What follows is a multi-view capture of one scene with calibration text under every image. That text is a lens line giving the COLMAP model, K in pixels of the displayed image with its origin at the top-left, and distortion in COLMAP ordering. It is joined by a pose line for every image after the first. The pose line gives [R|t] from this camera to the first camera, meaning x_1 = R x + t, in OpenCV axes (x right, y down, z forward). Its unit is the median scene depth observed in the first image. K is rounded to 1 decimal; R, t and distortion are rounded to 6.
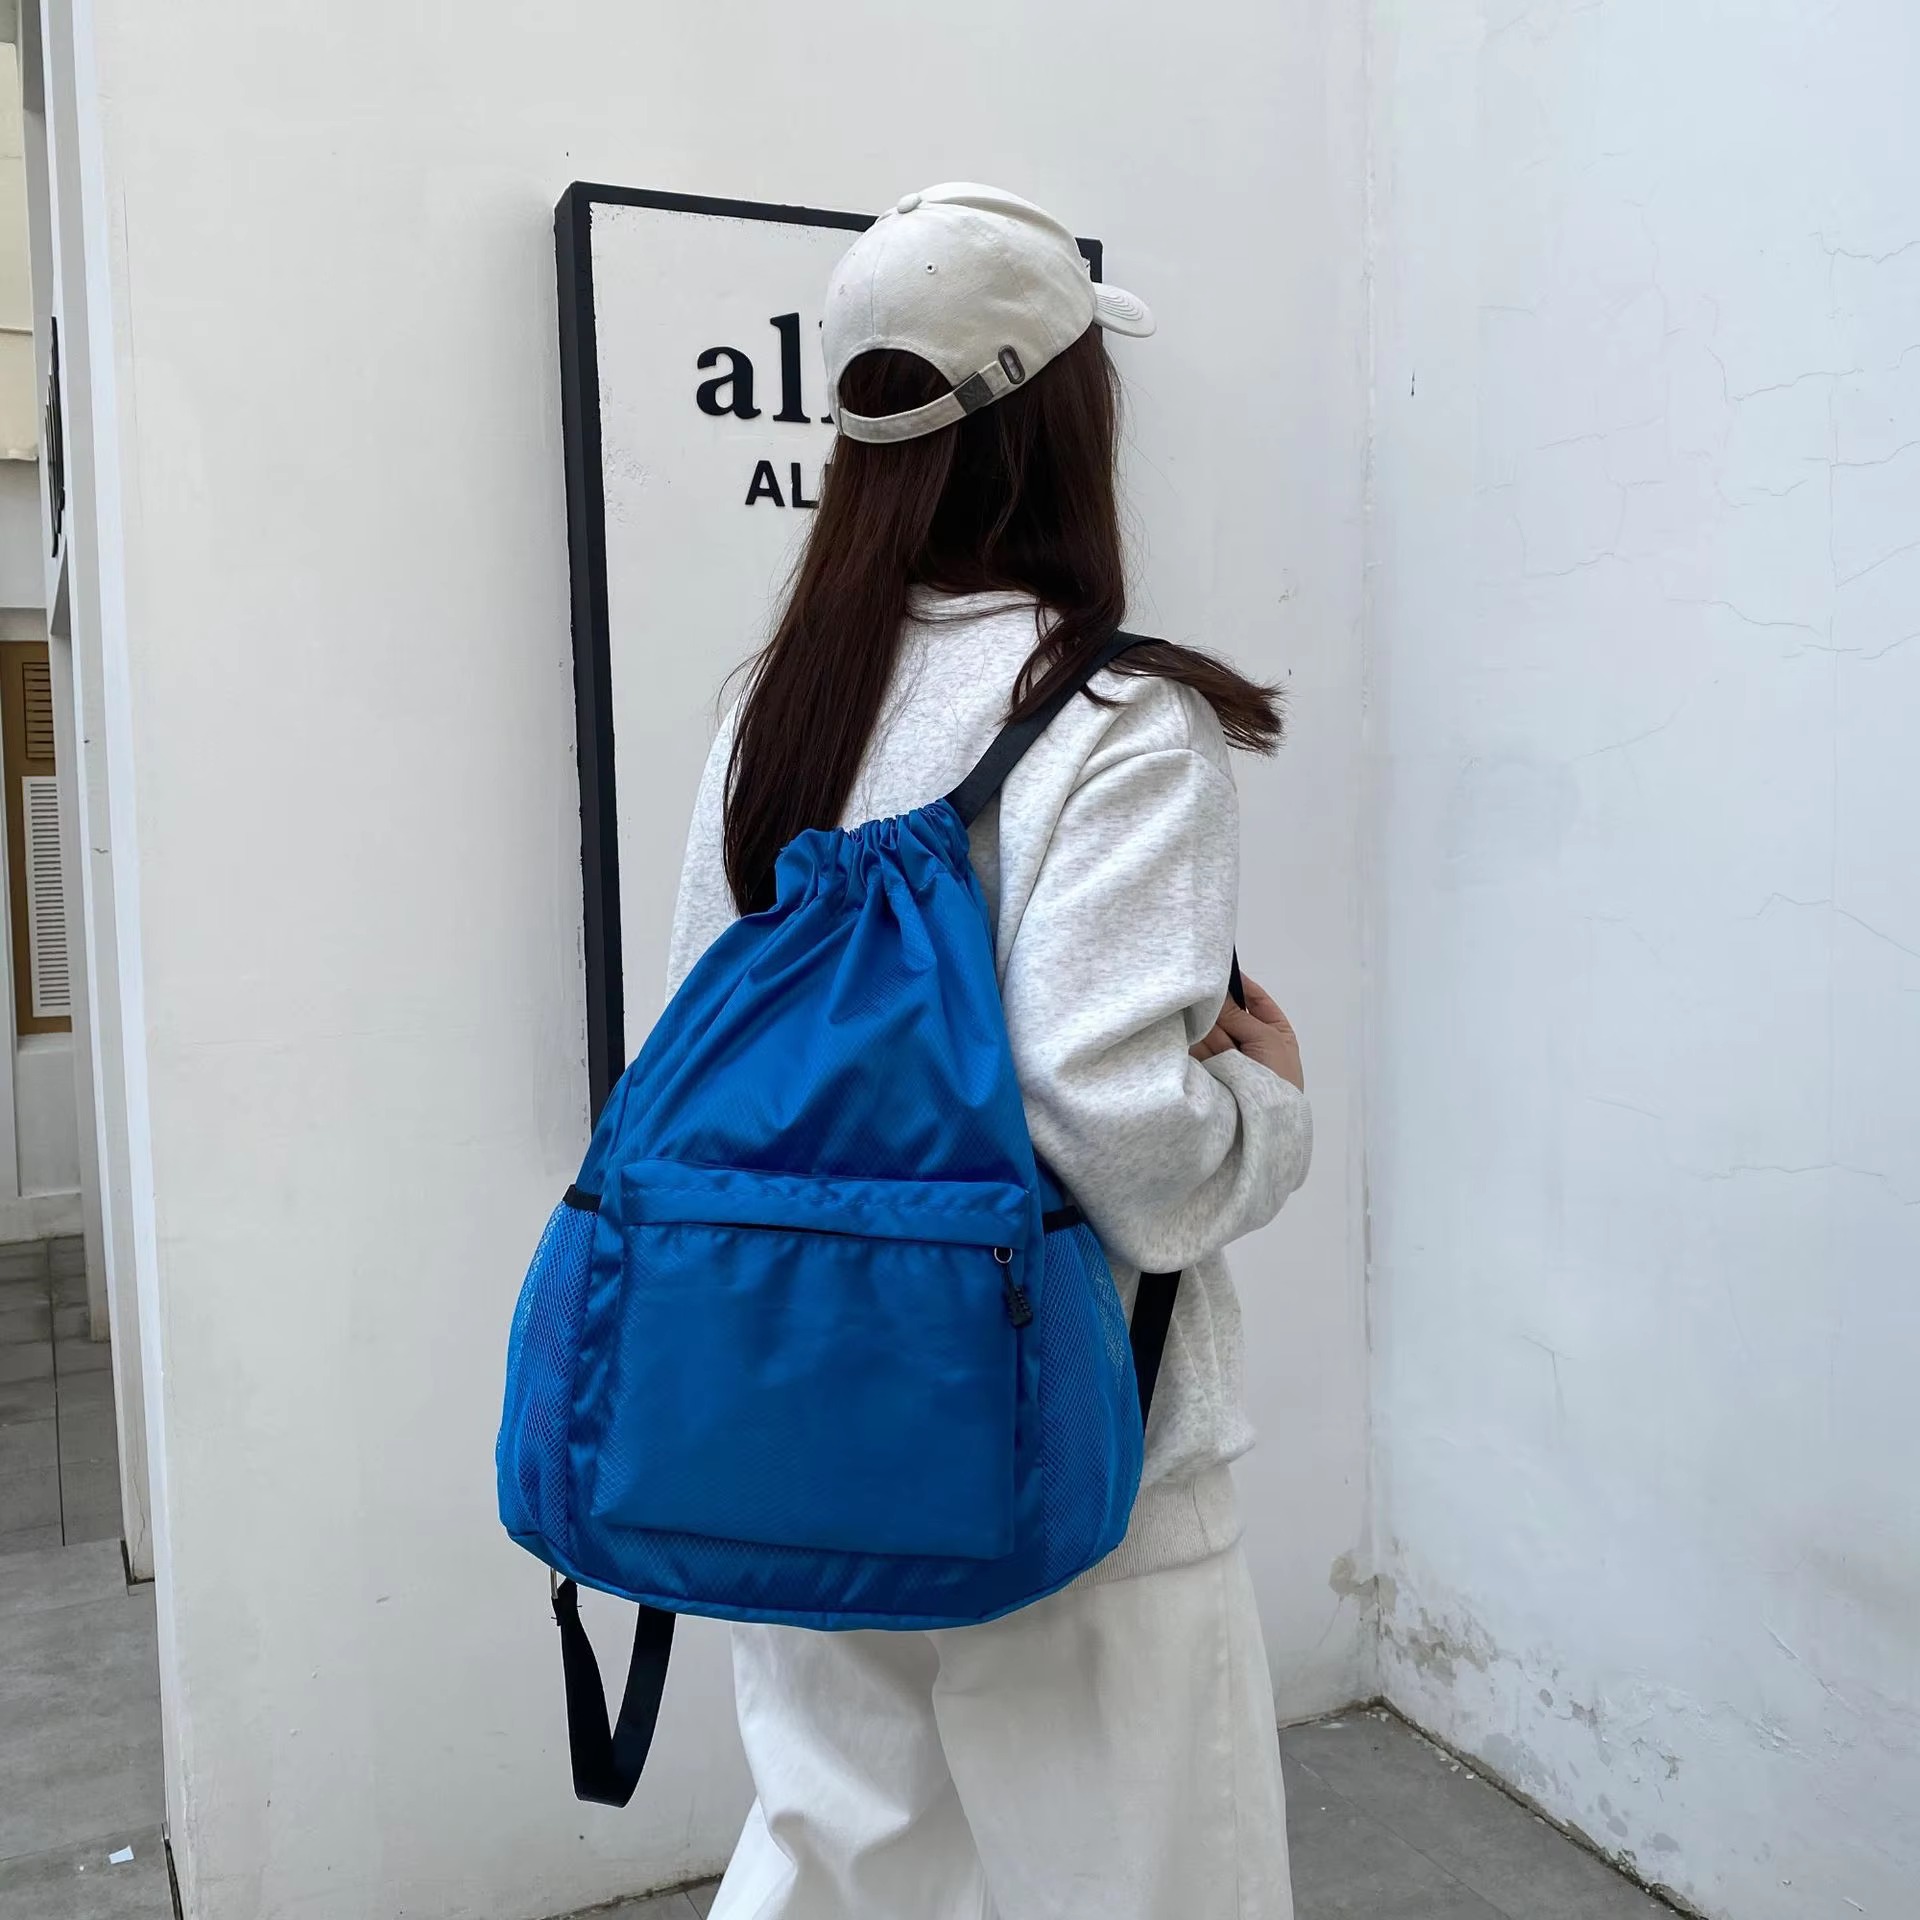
lens RADIAL K [[1948.8, 0, 966.3], [0, 1948.8, 929.1], [0, 0, 1]] dist [-0.000481, 0.000000]
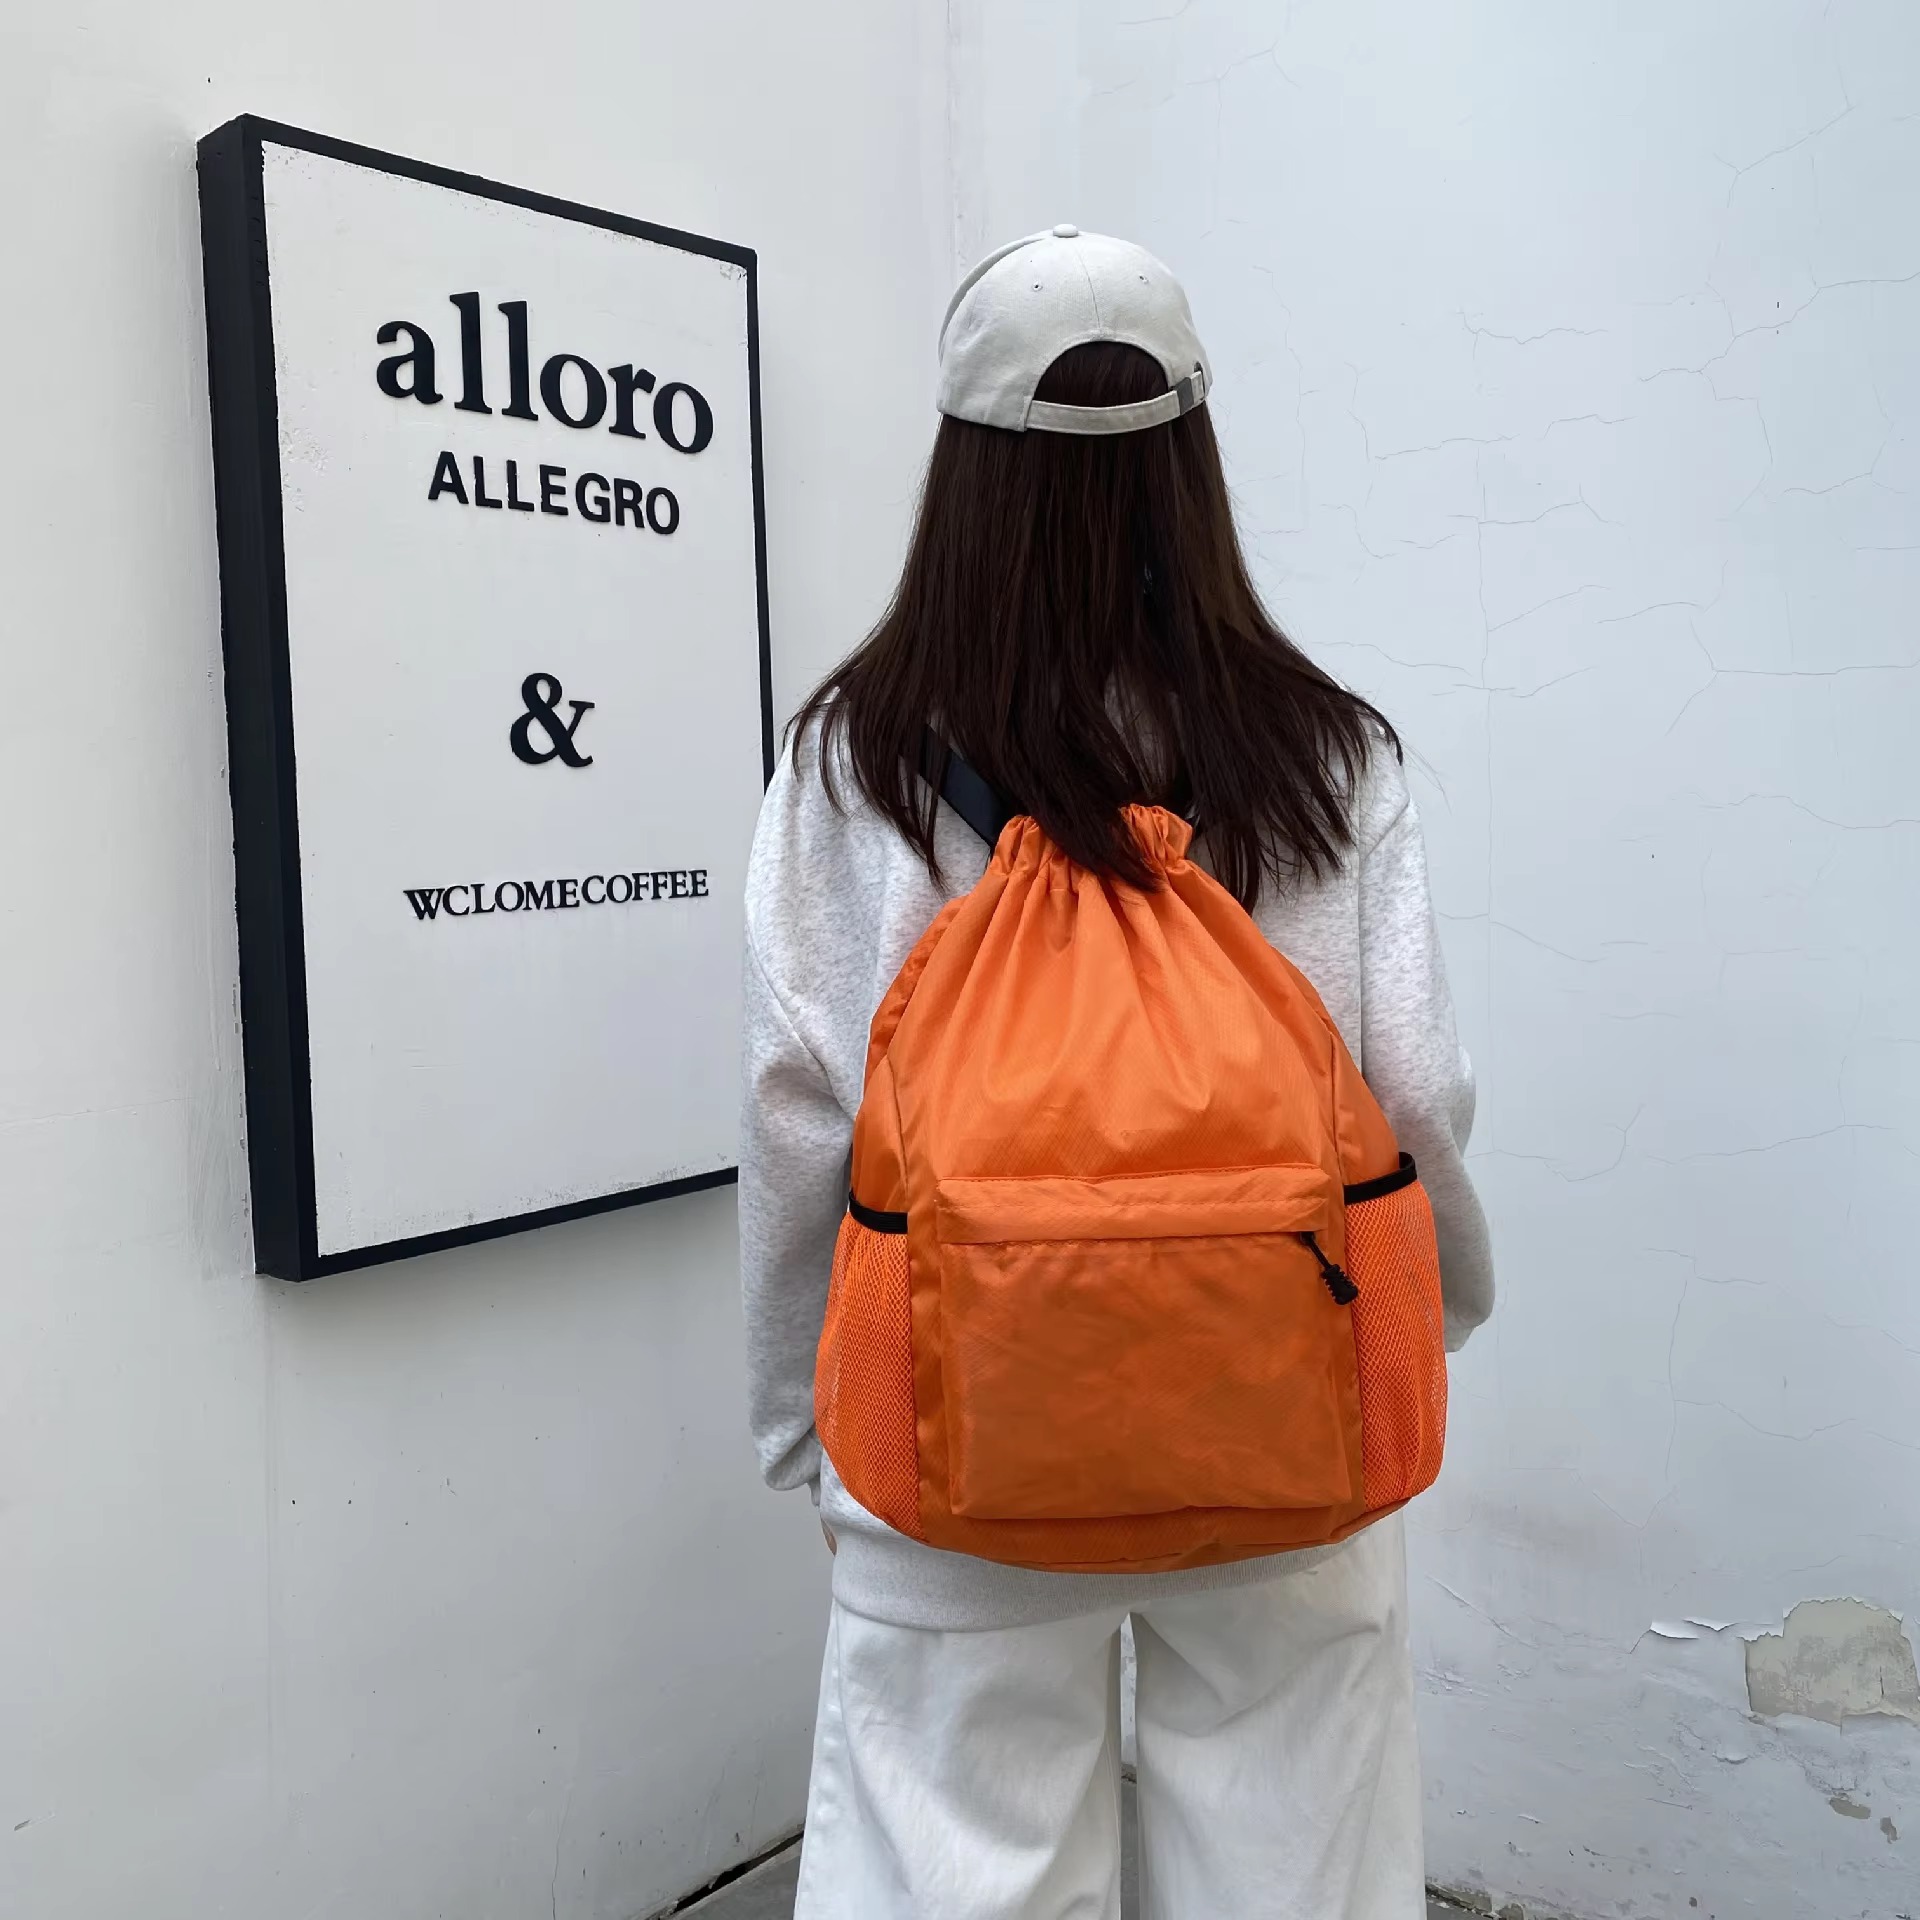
lens RADIAL K [[1948.8, 0, 950.9], [0, 1948.8, 923.7], [0, 0, 1]] dist [-0.000481, 0.000000]
pose [[0.914705, -0.026908, 0.403226, -0.252592], [0.036439, 0.999208, -0.015982, -0.001929], [-0.402476, 0.029311, 0.914961, 0.094328]]
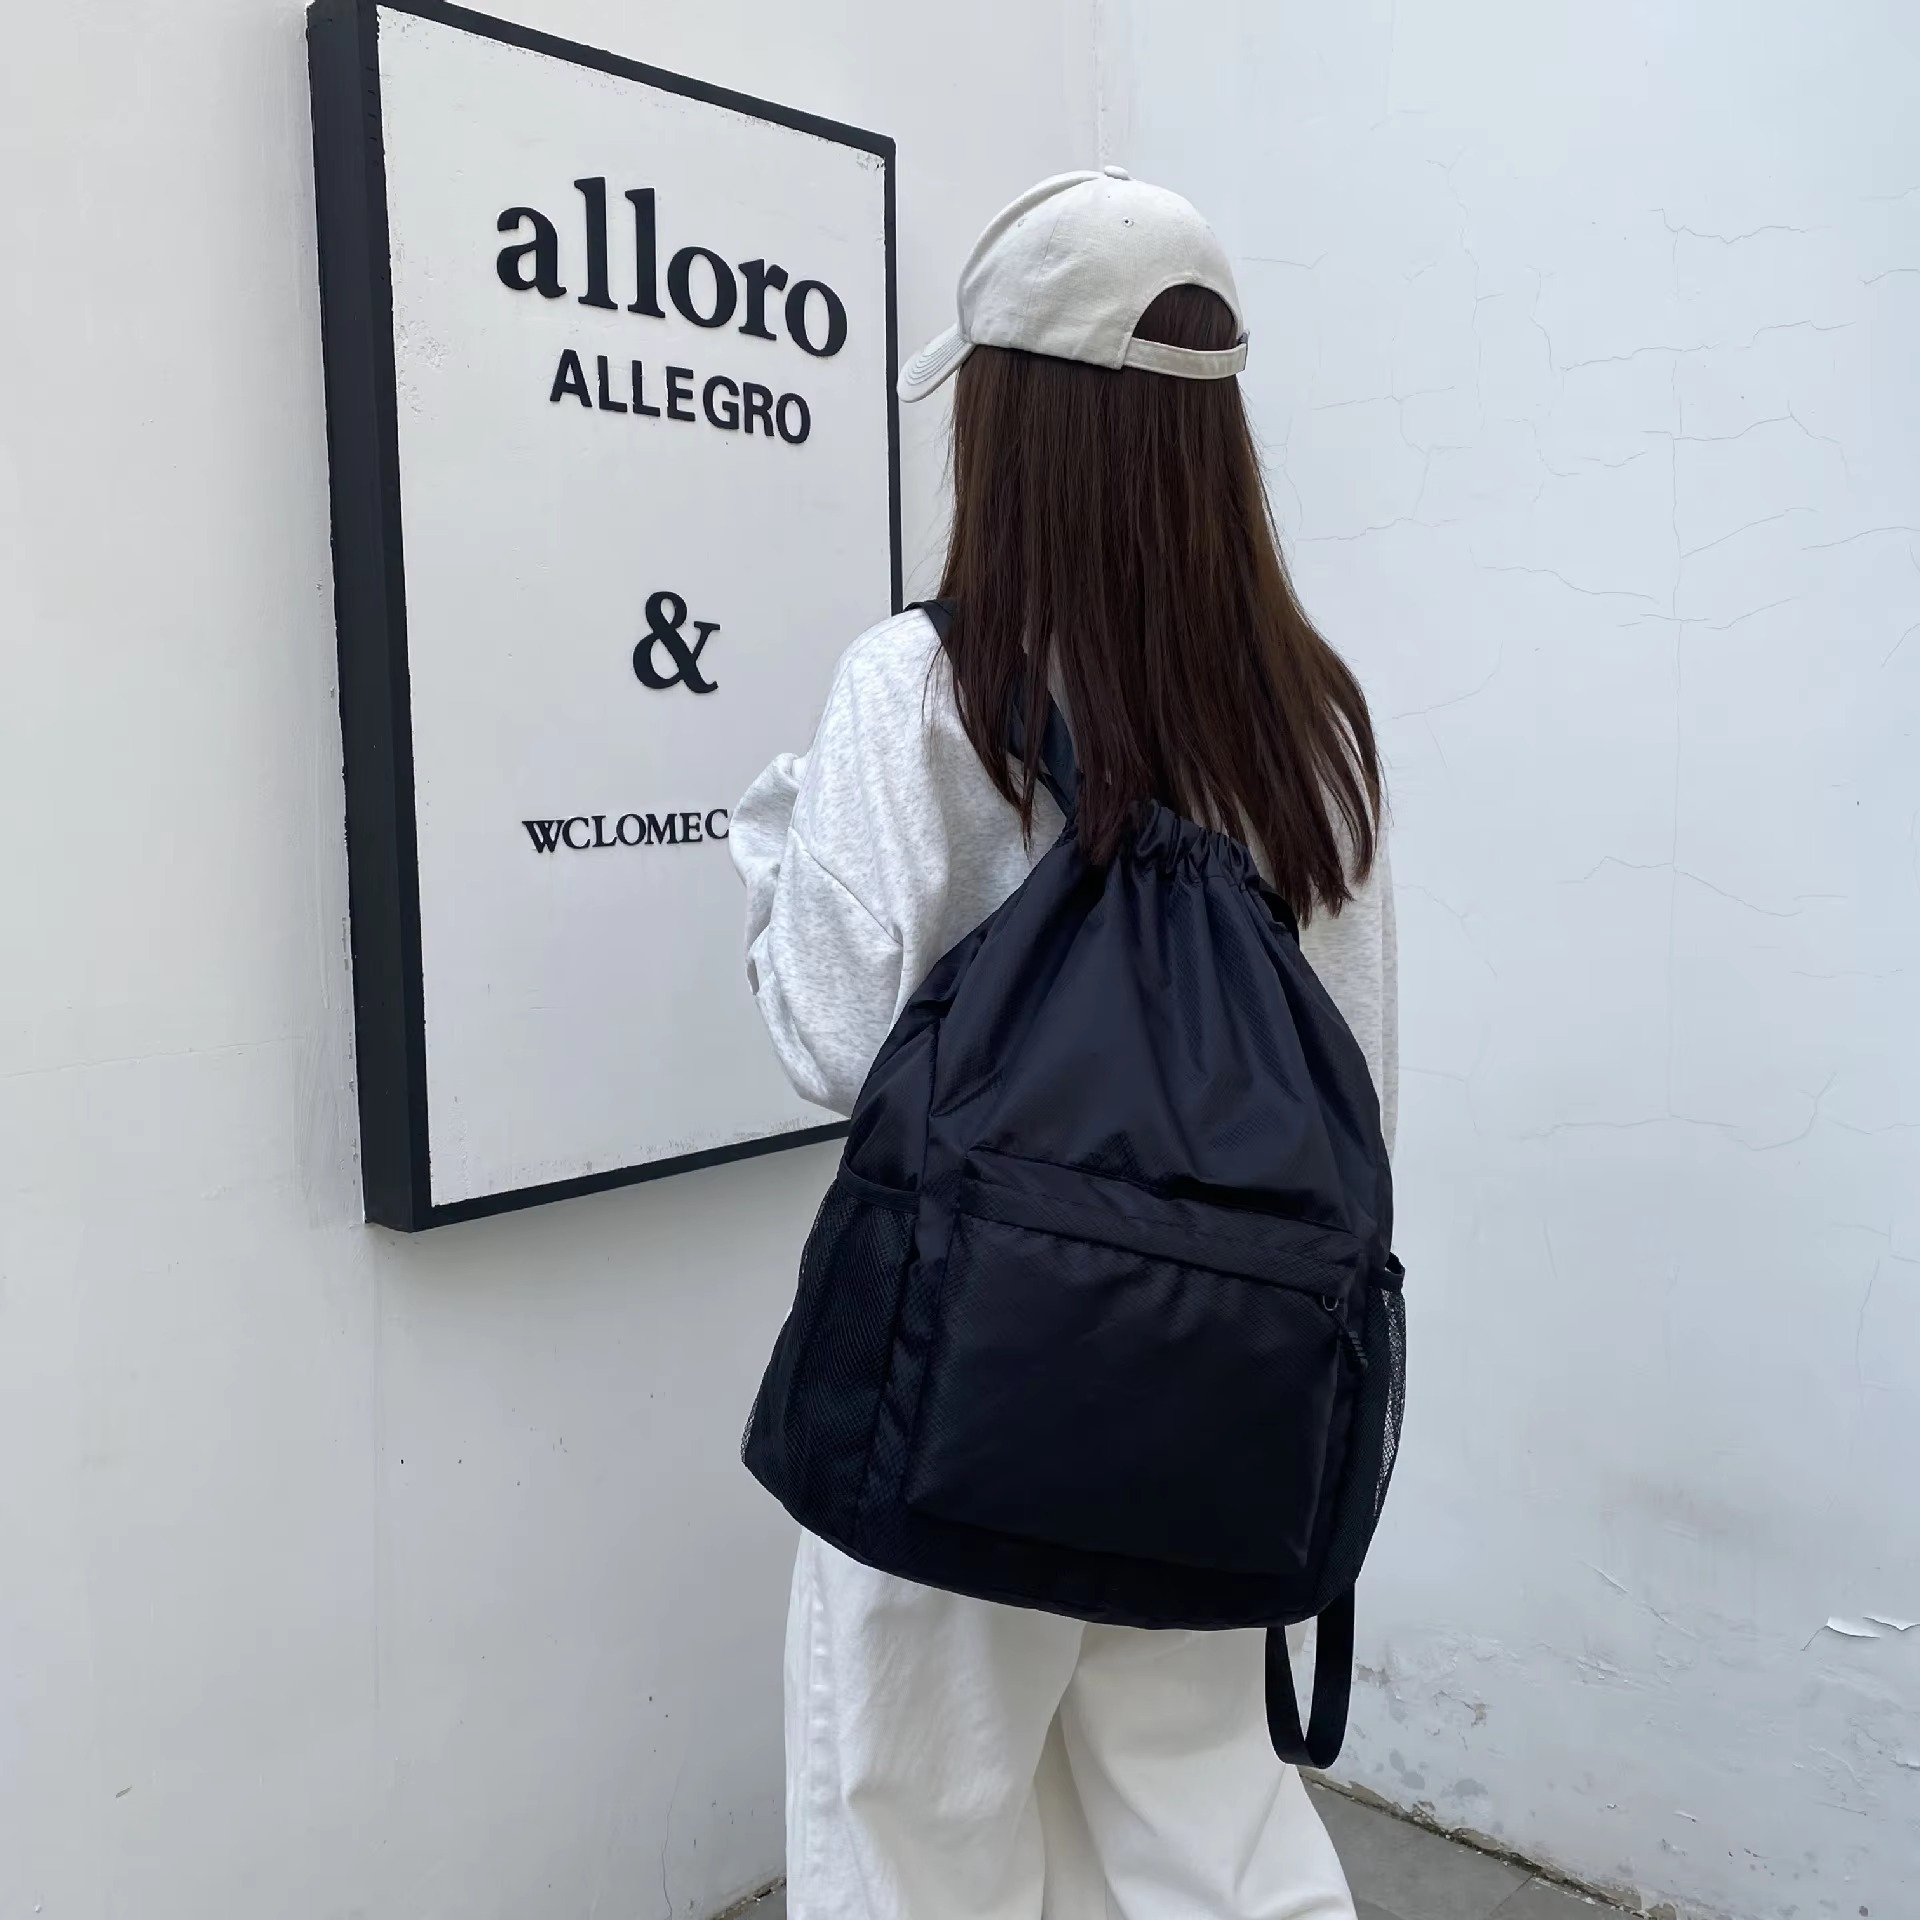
lens RADIAL K [[1948.8, 0, 957.2], [0, 1948.8, 944.8], [0, 0, 1]] dist [-0.000481, 0.000000]
pose [[0.928191, -0.028653, 0.371000, -0.260163], [0.021357, 0.999490, 0.023759, -0.003144], [-0.371491, -0.014130, 0.928329, 0.159157]]
